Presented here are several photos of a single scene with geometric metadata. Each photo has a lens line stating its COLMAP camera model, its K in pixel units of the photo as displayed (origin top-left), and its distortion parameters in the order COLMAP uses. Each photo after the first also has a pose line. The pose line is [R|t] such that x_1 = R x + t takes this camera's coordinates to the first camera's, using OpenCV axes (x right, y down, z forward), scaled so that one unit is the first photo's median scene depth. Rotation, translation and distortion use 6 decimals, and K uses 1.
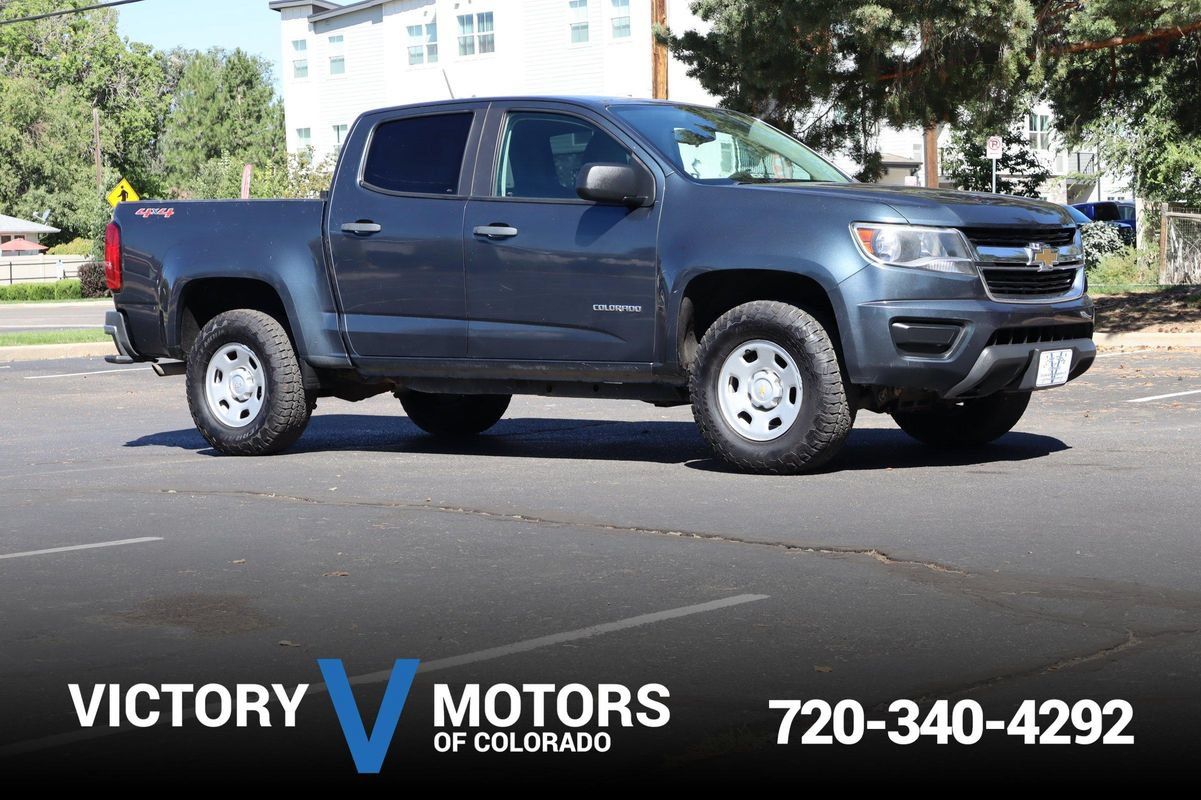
lens RADIAL K [[2332.6, 0, 600.5], [0, 2332.6, 400.0], [0, 0, 1]] dist [0.020479, 0.071311]
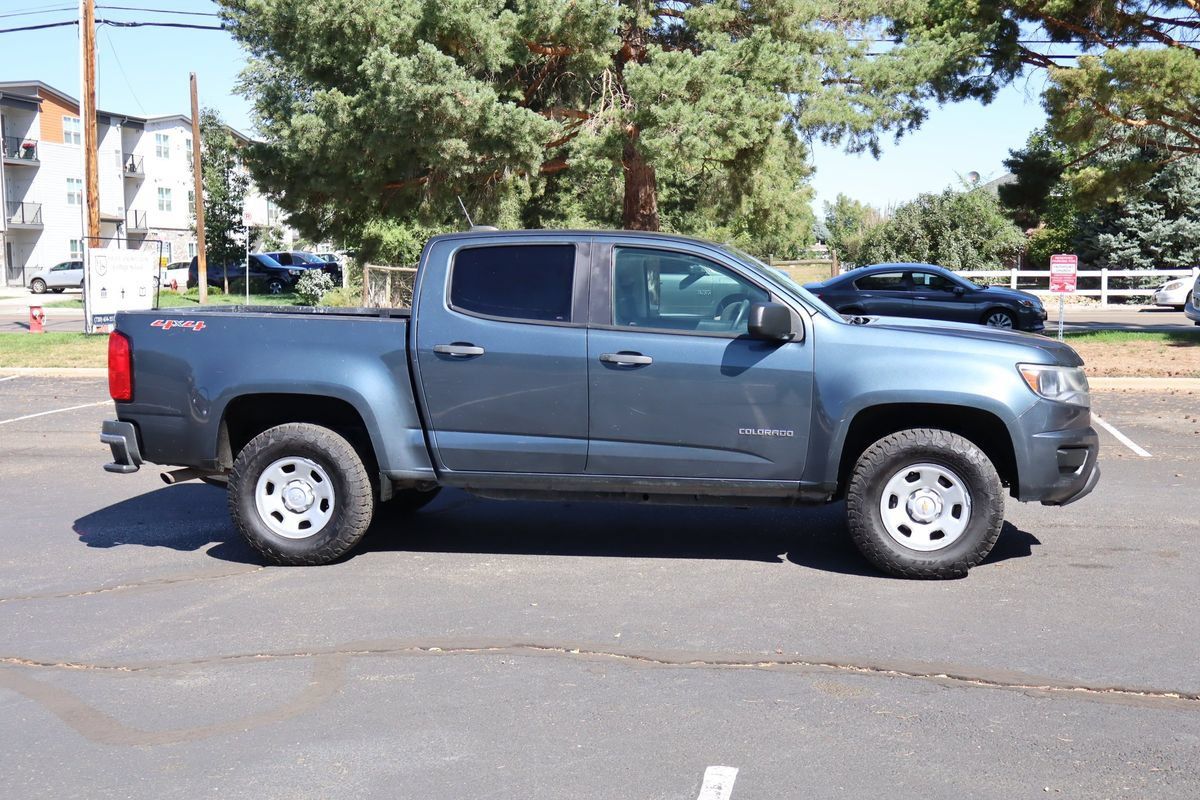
lens RADIAL K [[1395.1, 0, 600.0], [0, 1395.1, 400.0], [0, 0, 1]] dist [0.002823, -0.010966]
pose [[0.870414, -0.024846, 0.491693, -0.346338], [0.011132, 0.999464, 0.030799, -0.067878], [-0.492195, -0.021335, 0.870224, 0.409290]]
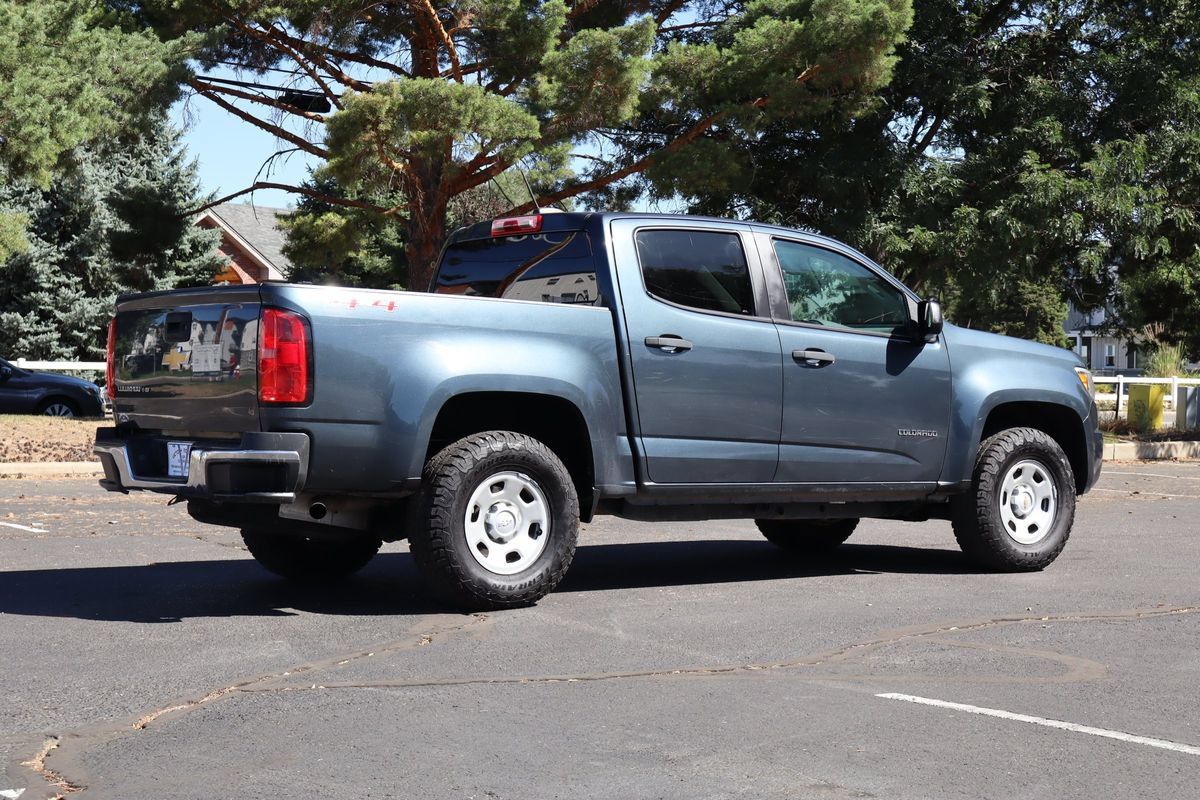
lens RADIAL K [[2032.9, 0, 600.0], [0, 2032.9, 400.0], [0, 0, 1]] dist [0.012347, 0.090288]
pose [[0.268571, 0.024551, 0.962947, -0.853300], [0.037663, 0.998643, -0.035965, -0.023050], [-0.962523, 0.045927, 0.267281, 0.789720]]
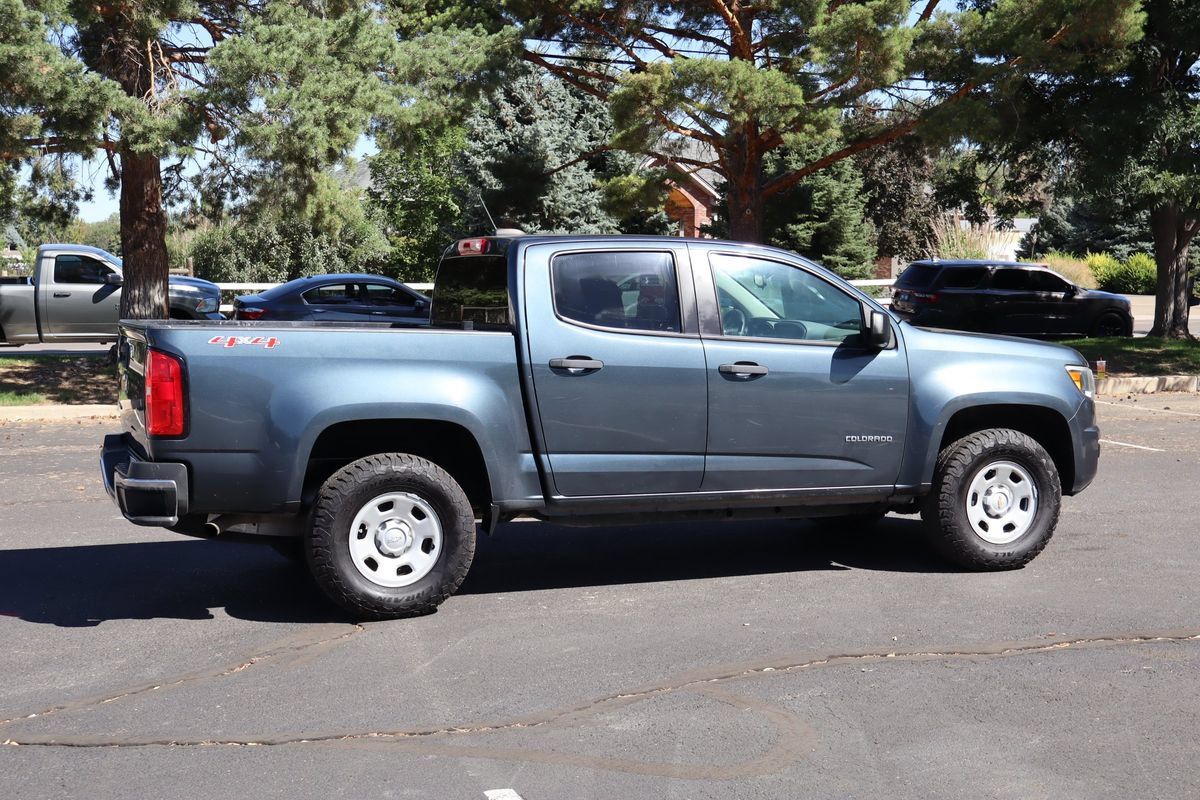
lens RADIAL K [[1660.9, 0, 600.0], [0, 1660.9, 400.0], [0, 0, 1]] dist [-0.004052, 0.028848]
pose [[0.520021, -0.036699, 0.853365, -0.662880], [0.036414, 0.999121, 0.020778, -0.070718], [-0.853377, 0.020270, 0.520900, 0.616559]]
